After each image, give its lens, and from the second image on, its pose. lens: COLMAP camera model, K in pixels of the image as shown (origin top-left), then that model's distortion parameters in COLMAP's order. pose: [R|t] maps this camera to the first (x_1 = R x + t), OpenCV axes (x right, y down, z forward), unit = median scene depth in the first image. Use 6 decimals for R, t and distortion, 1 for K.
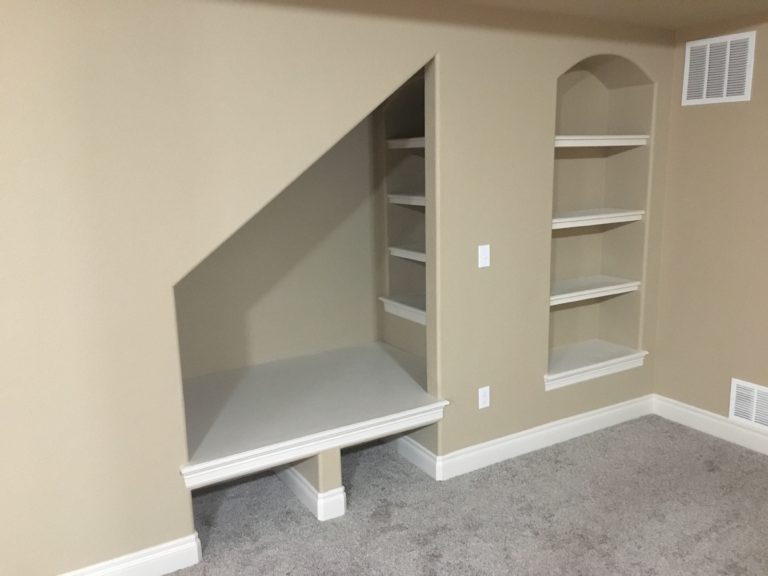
lens RADIAL K [[648.4, 0, 383.7], [0, 648.4, 289.9], [0, 0, 1]] dist [0.015155, -0.019063]
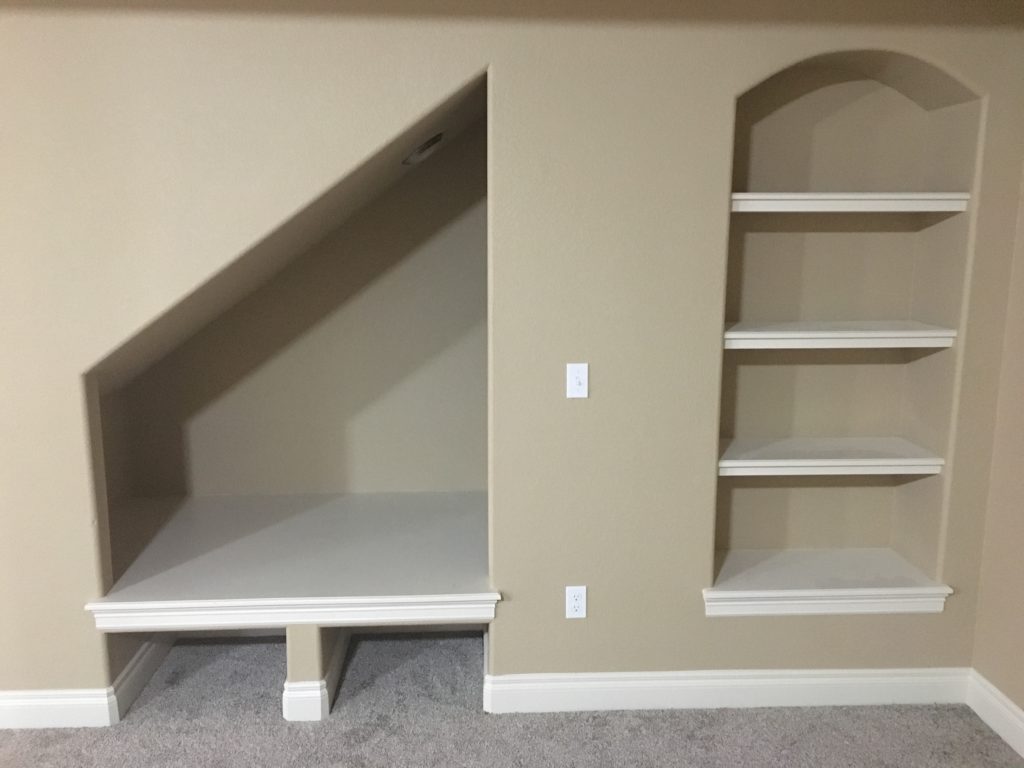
lens RADIAL K [[864.5, 0, 511.7], [0, 864.5, 380.6], [0, 0, 1]] dist [0.015155, -0.019063]
pose [[0.883723, 0.105104, -0.456056, 0.462012], [-0.113795, 0.993468, 0.008452, -0.049884], [0.453966, 0.044428, 0.889911, 0.208347]]
